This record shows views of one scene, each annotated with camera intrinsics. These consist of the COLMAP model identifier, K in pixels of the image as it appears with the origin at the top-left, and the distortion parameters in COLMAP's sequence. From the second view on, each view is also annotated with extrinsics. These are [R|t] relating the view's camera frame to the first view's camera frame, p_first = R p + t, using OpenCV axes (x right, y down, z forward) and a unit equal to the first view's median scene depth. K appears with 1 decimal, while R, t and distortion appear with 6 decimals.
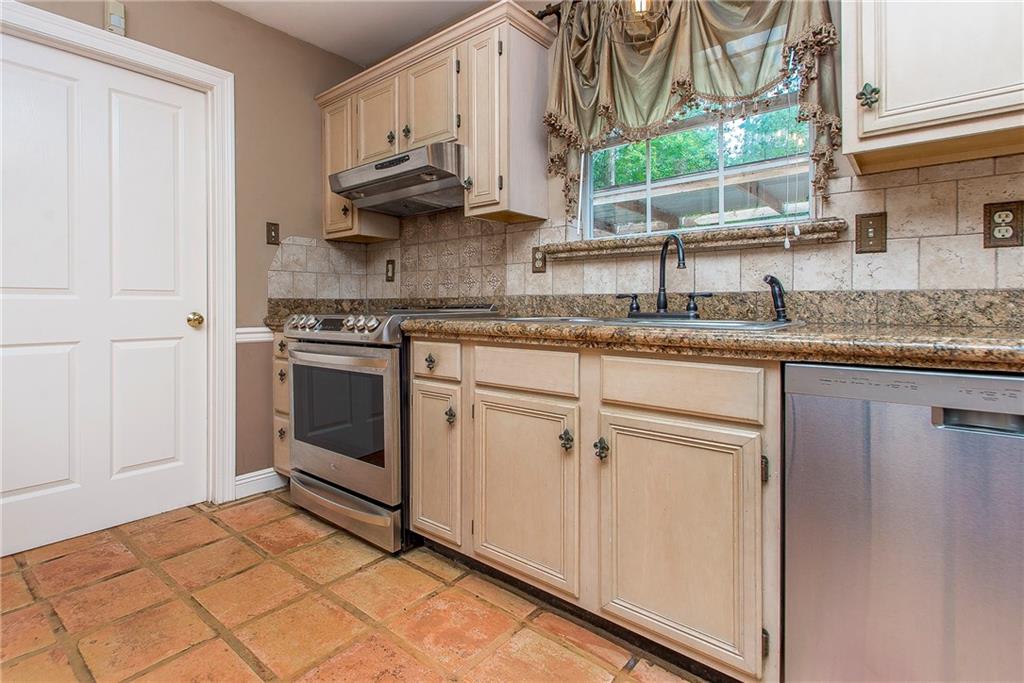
lens RADIAL K [[489.0, 0, 466.0], [0, 489.0, 312.9], [0, 0, 1]] dist [0.002050, -0.002858]
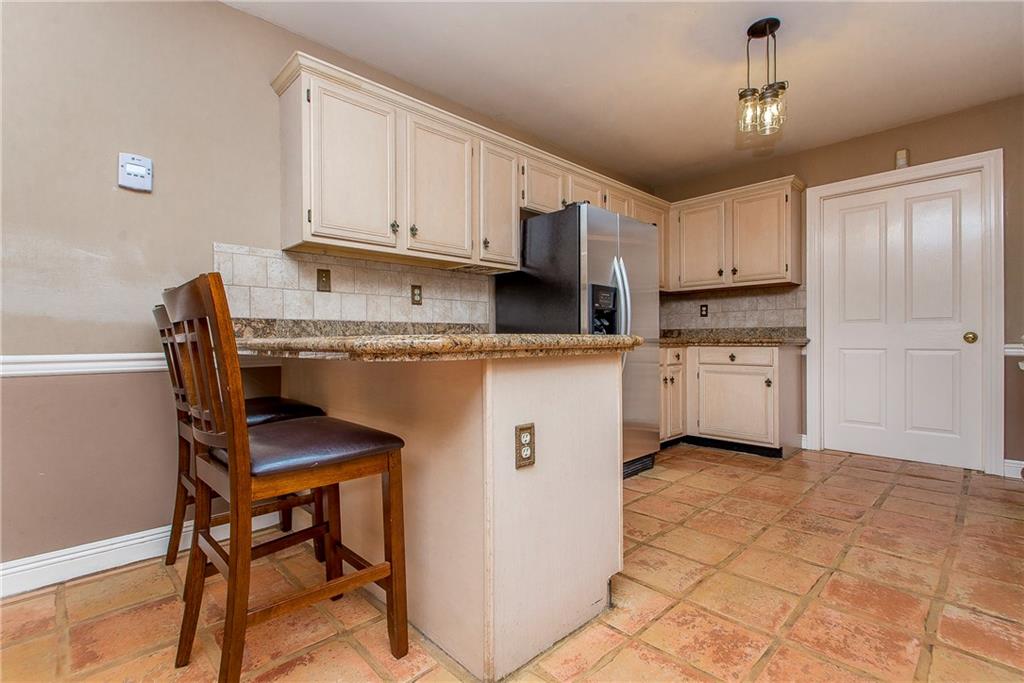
lens RADIAL K [[489.0, 0, 483.7], [0, 489.0, 338.0], [0, 0, 1]] dist [0.002050, -0.002858]
pose [[-0.103002, 0.000418, -0.994681, 1.218771], [-0.010766, 0.999941, 0.001535, 0.035241], [0.994623, 0.010866, -0.102992, -0.298140]]
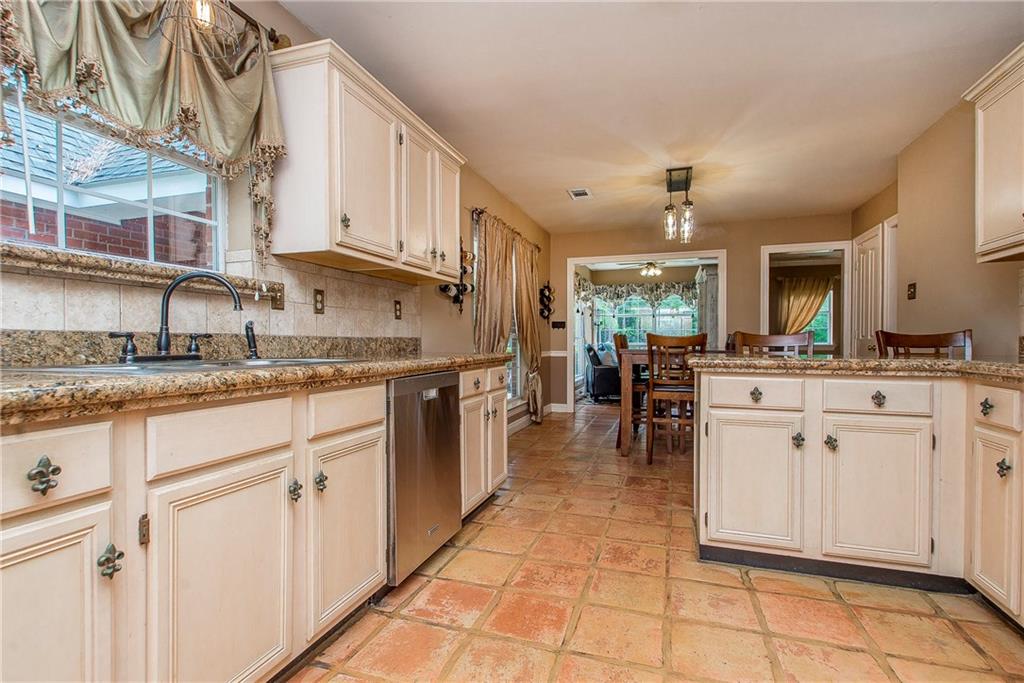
lens RADIAL K [[489.0, 0, 511.2], [0, 489.0, 342.7], [0, 0, 1]] dist [0.002050, -0.002858]
pose [[-0.393426, -0.000369, 0.919356, -0.617738], [0.014848, 0.999867, 0.006755, -0.018302], [-0.919236, 0.016308, -0.393368, 0.733761]]
